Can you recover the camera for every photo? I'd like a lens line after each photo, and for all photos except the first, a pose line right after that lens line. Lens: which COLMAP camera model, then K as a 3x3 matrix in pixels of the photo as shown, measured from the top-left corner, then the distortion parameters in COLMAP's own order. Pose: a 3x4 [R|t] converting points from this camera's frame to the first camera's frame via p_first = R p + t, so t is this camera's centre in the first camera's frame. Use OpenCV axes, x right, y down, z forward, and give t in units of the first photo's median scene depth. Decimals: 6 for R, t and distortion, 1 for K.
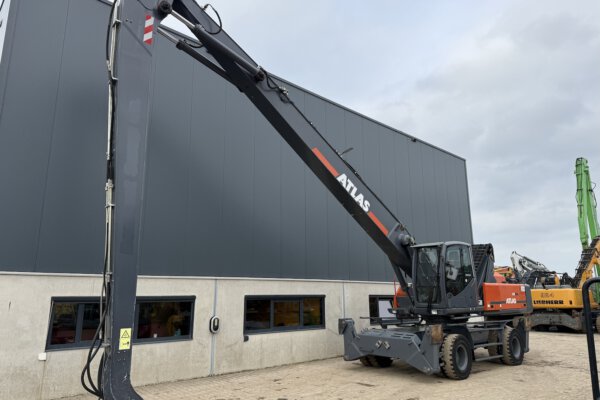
lens RADIAL K [[416.2, 0, 318.3], [0, 416.2, 198.6], [0, 0, 1]] dist [0.045216, -0.039087]
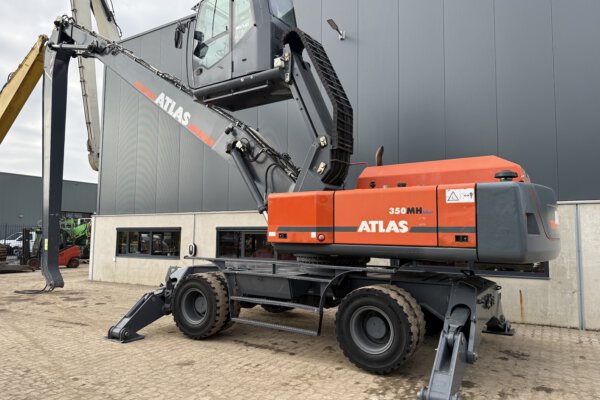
lens RADIAL K [[416.2, 0, 304.7], [0, 416.2, 197.3], [0, 0, 1]] dist [0.045216, -0.039087]
pose [[0.270284, -0.086324, -0.958903, 0.992874], [0.200279, 0.979226, -0.031701, 0.252203], [0.941719, -0.183480, 0.281958, 0.969223]]
